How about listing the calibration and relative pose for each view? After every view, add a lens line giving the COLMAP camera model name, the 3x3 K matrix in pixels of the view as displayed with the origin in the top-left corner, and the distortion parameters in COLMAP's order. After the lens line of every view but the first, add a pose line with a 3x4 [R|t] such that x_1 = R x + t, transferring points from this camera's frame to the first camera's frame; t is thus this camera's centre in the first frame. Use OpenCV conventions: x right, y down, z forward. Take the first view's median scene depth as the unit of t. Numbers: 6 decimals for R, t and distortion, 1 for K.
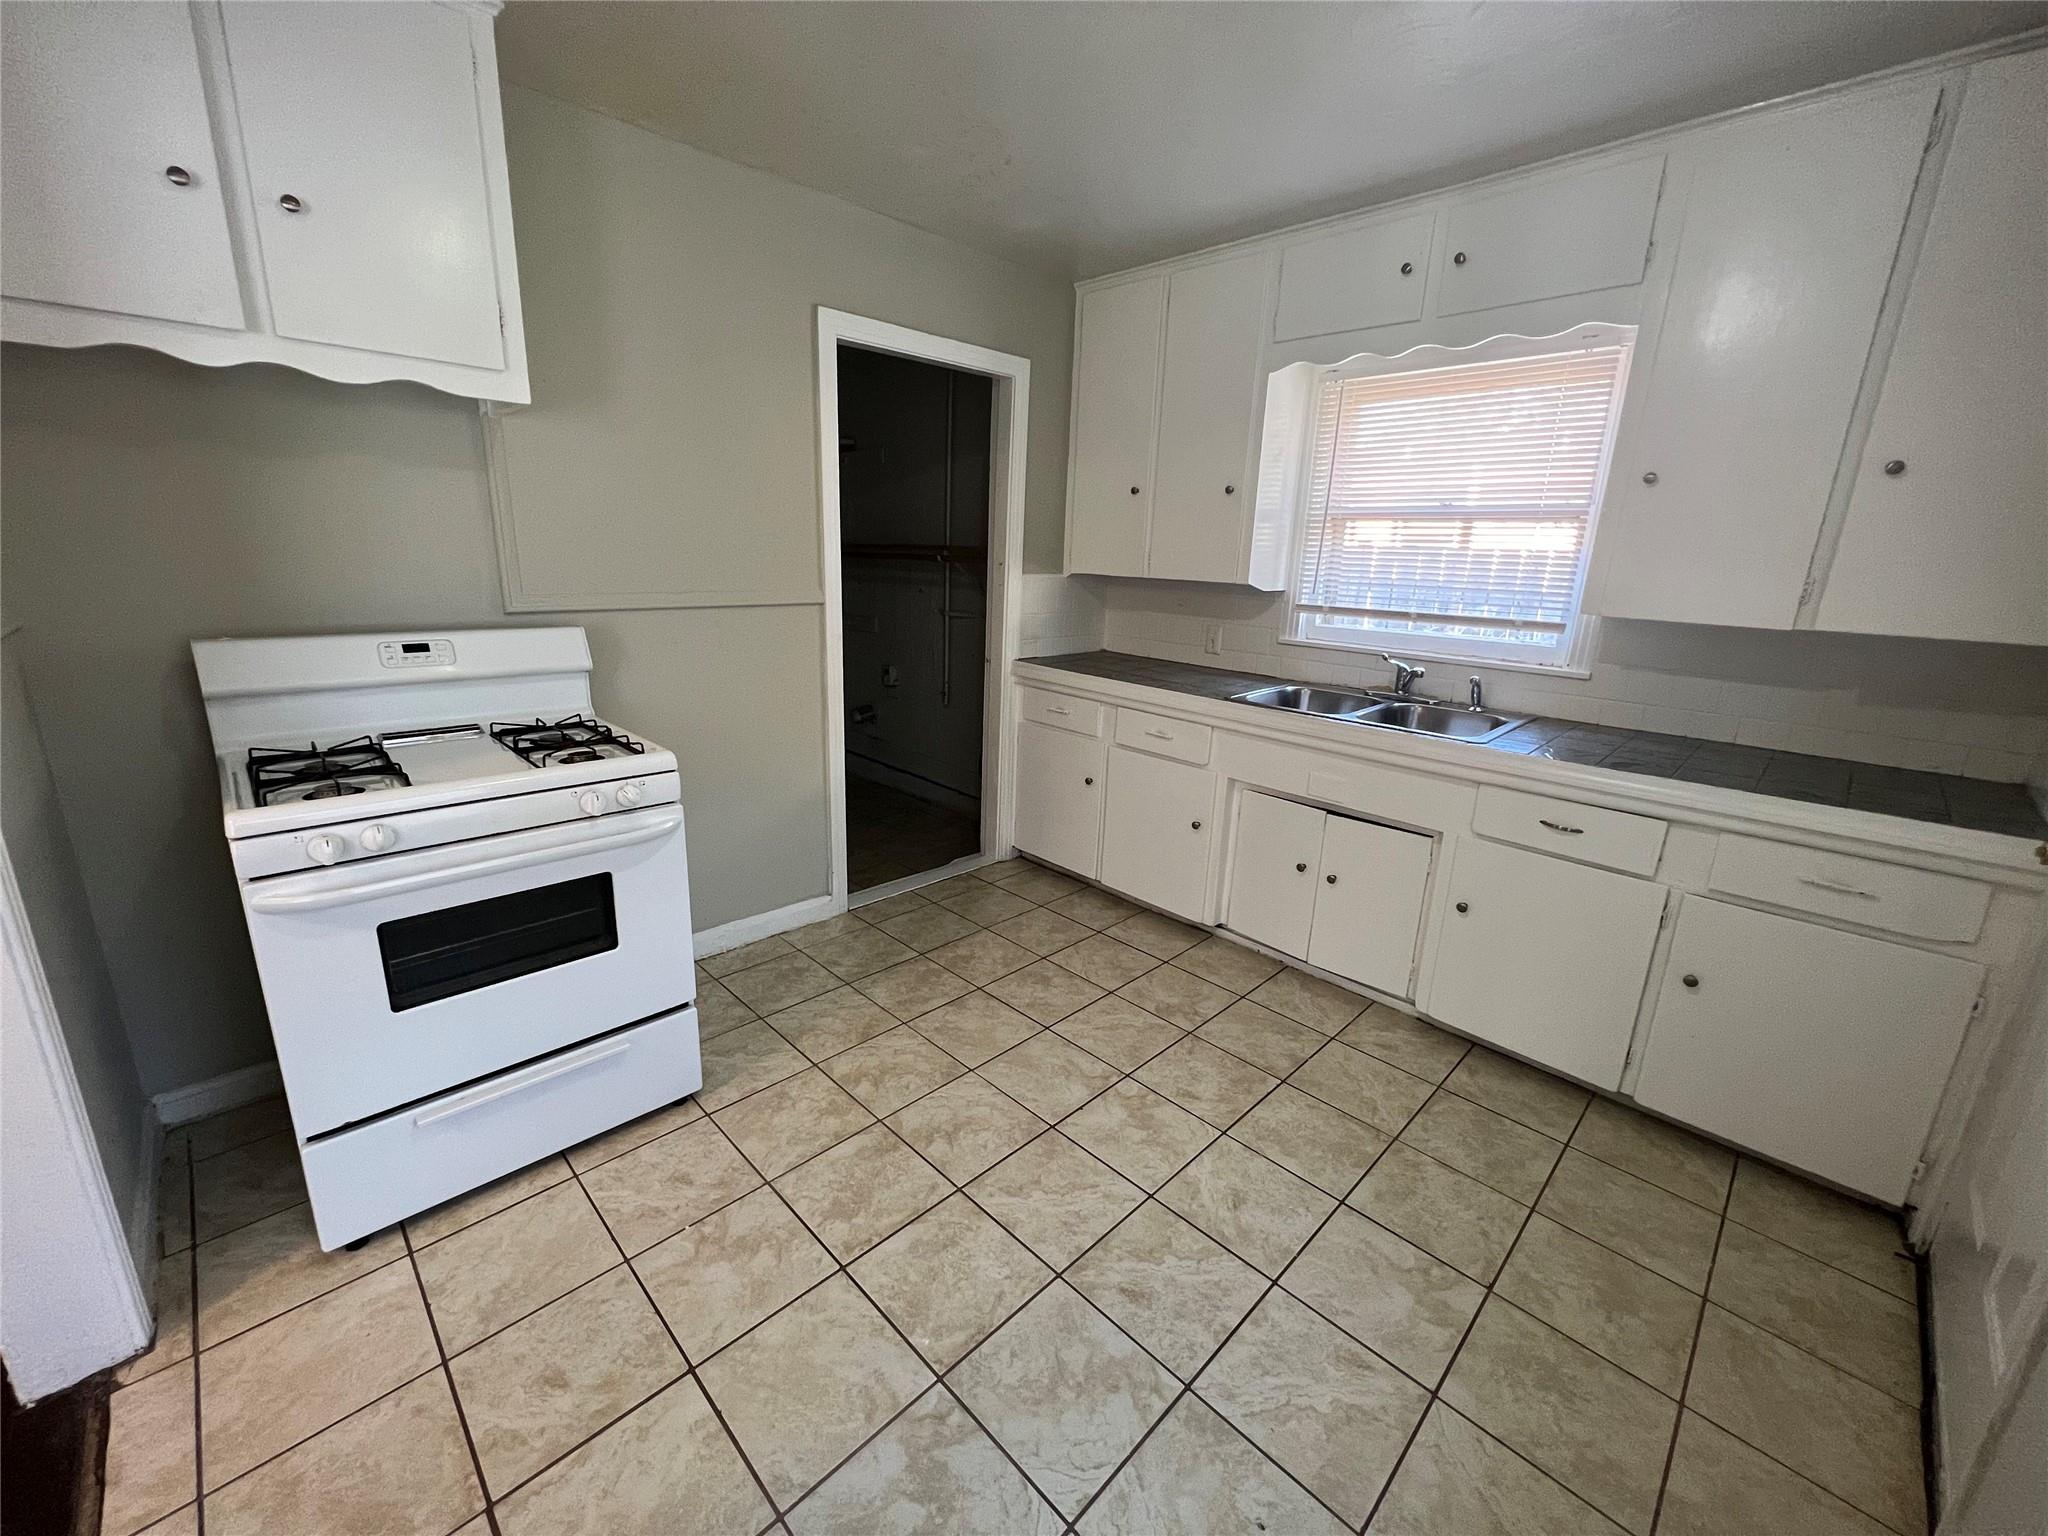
lens RADIAL K [[813.5, 0, 1009.6], [0, 813.5, 772.6], [0, 0, 1]] dist [0.001227, -0.000472]
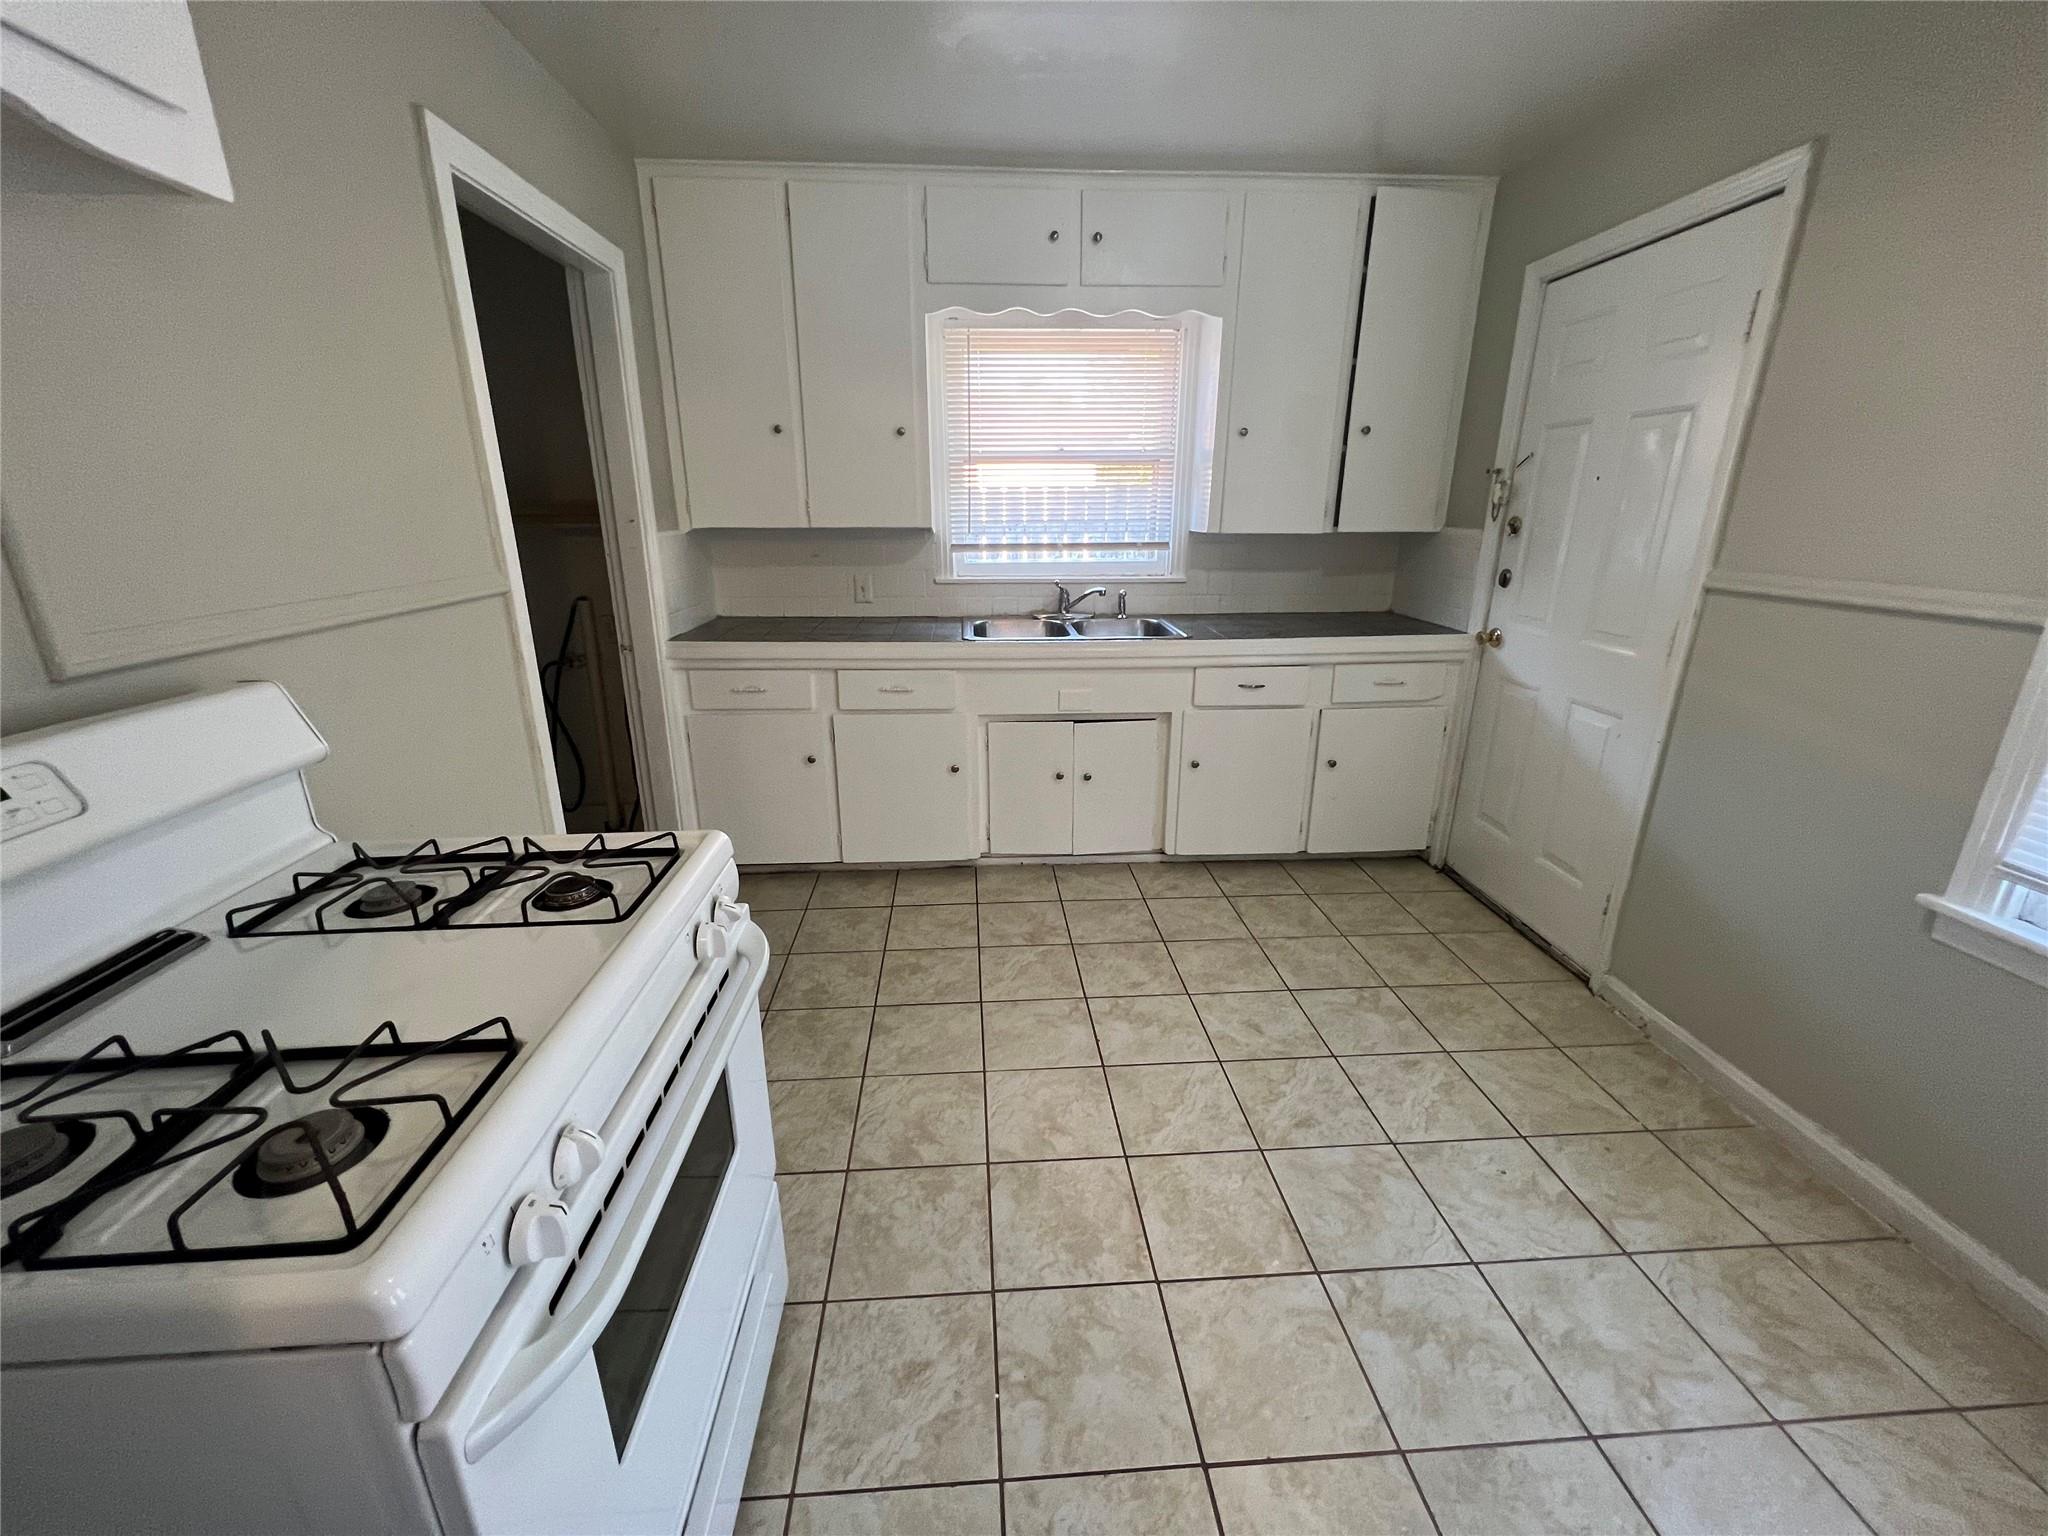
lens RADIAL K [[813.5, 0, 1024.5], [0, 813.5, 772.6], [0, 0, 1]] dist [0.001227, -0.000472]
pose [[0.650858, -0.270912, 0.709218, -0.577984], [0.225774, 0.960970, 0.159882, -0.097151], [-0.724852, 0.056063, 0.686620, 0.312789]]
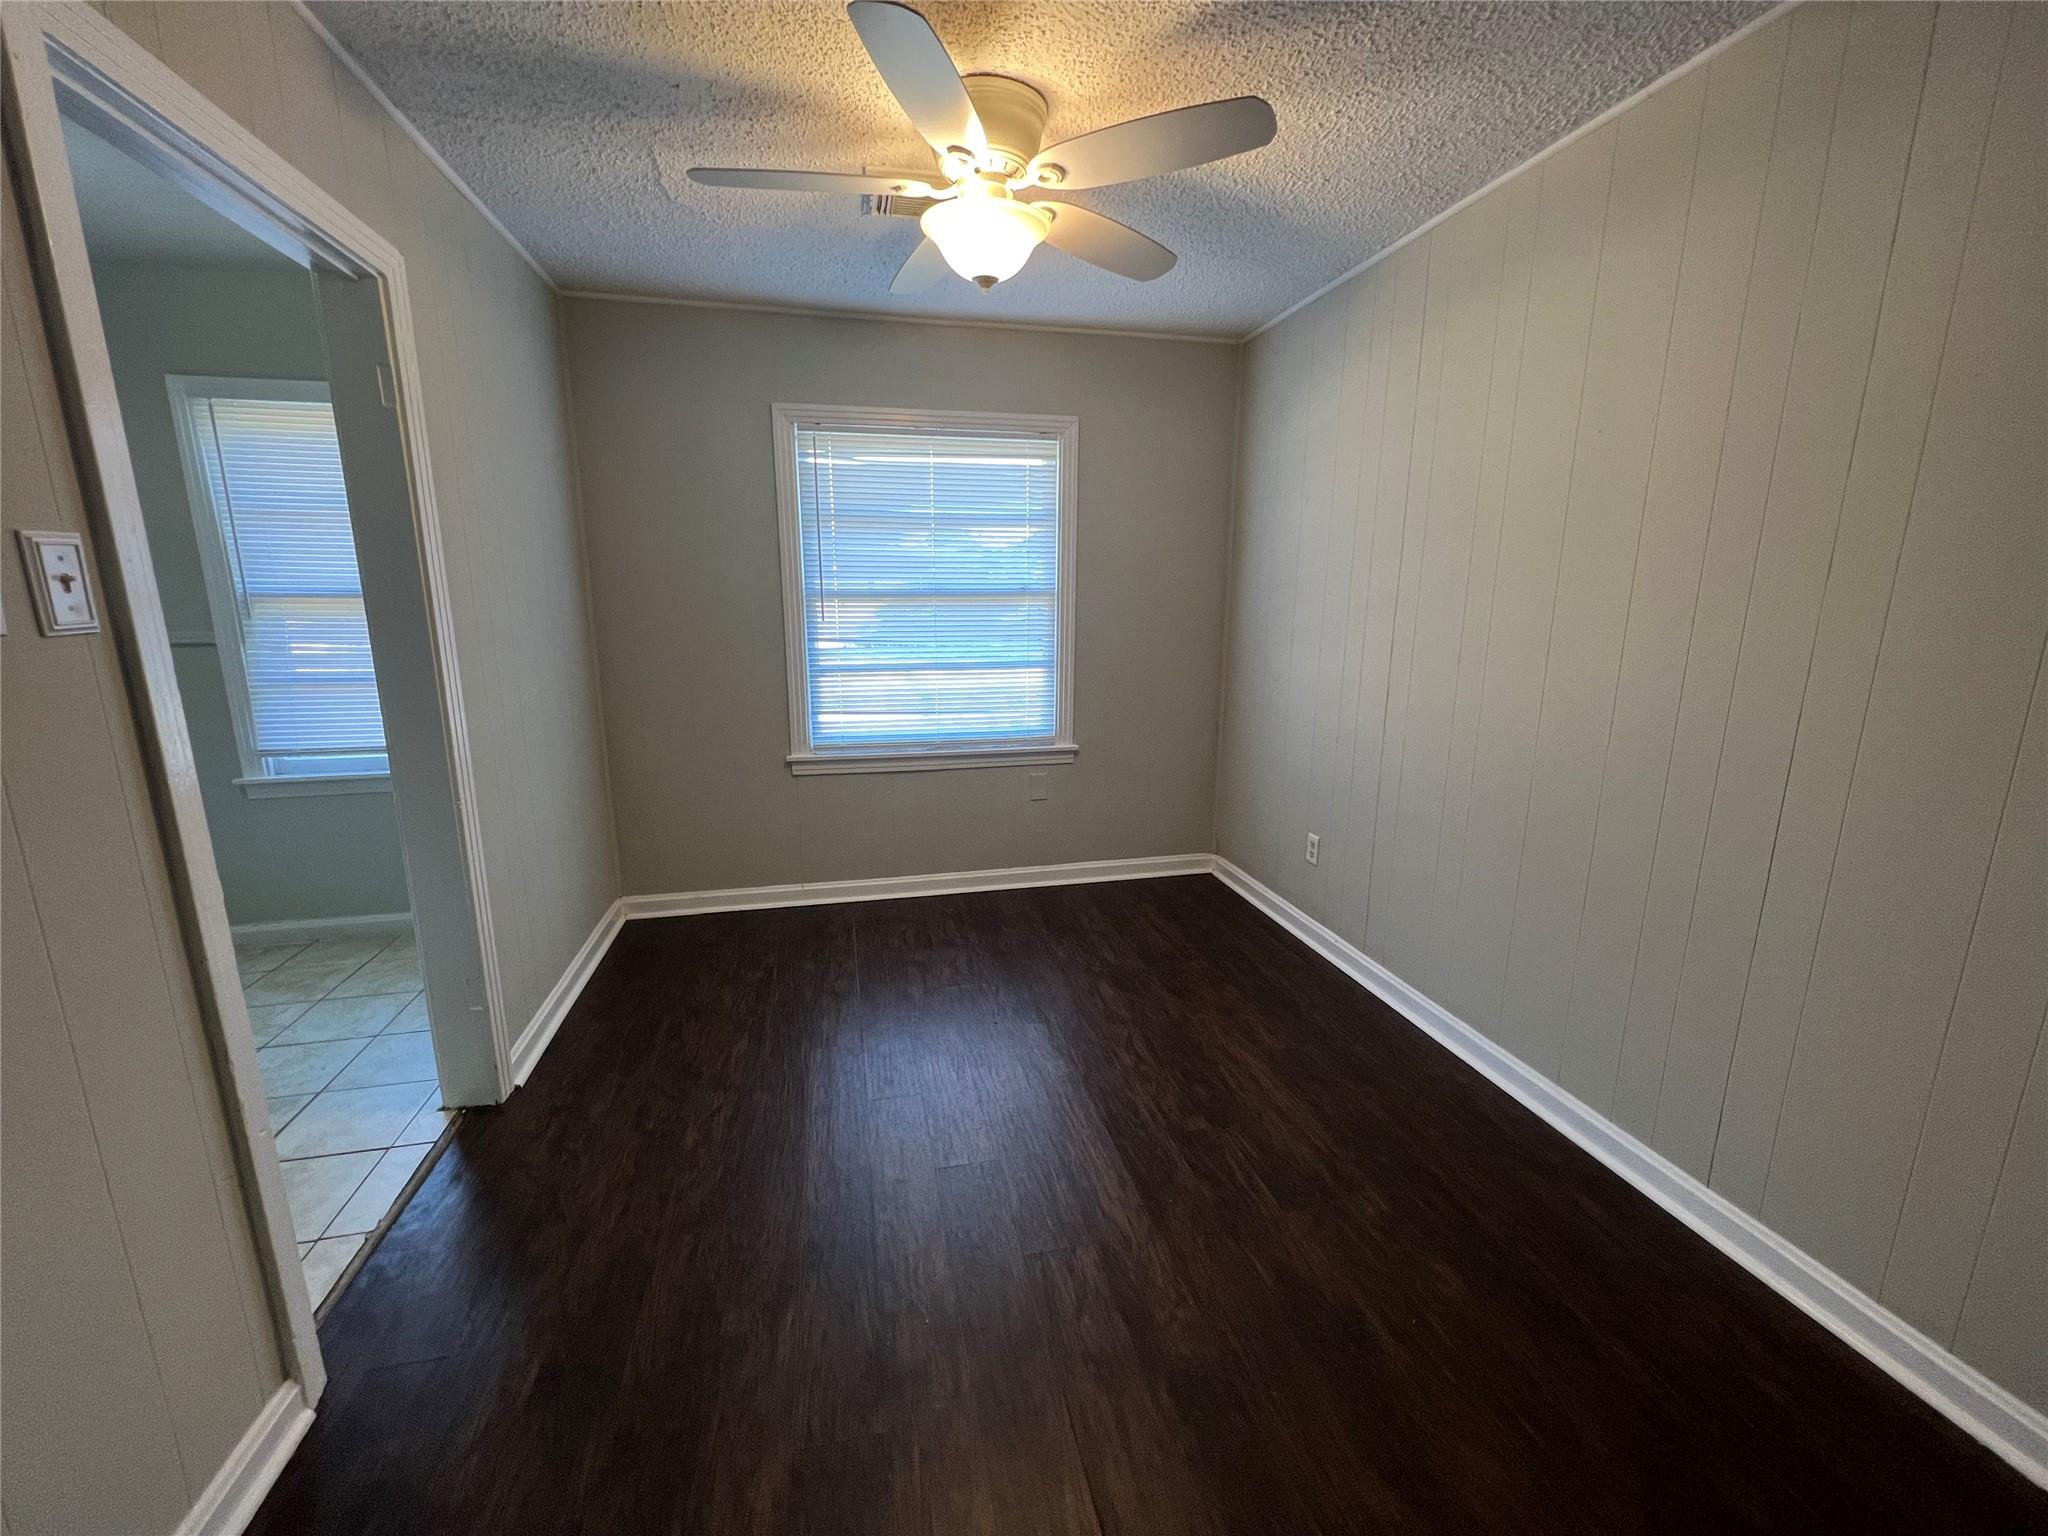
lens RADIAL K [[813.5, 0, 1028.5], [0, 813.5, 756.9], [0, 0, 1]] dist [0.001227, -0.000472]
pose [[-0.858752, -0.122442, 0.497547, -1.378223], [0.117600, 0.898010, 0.423967, -0.174393], [-0.498714, 0.422594, -0.756769, 0.567132]]
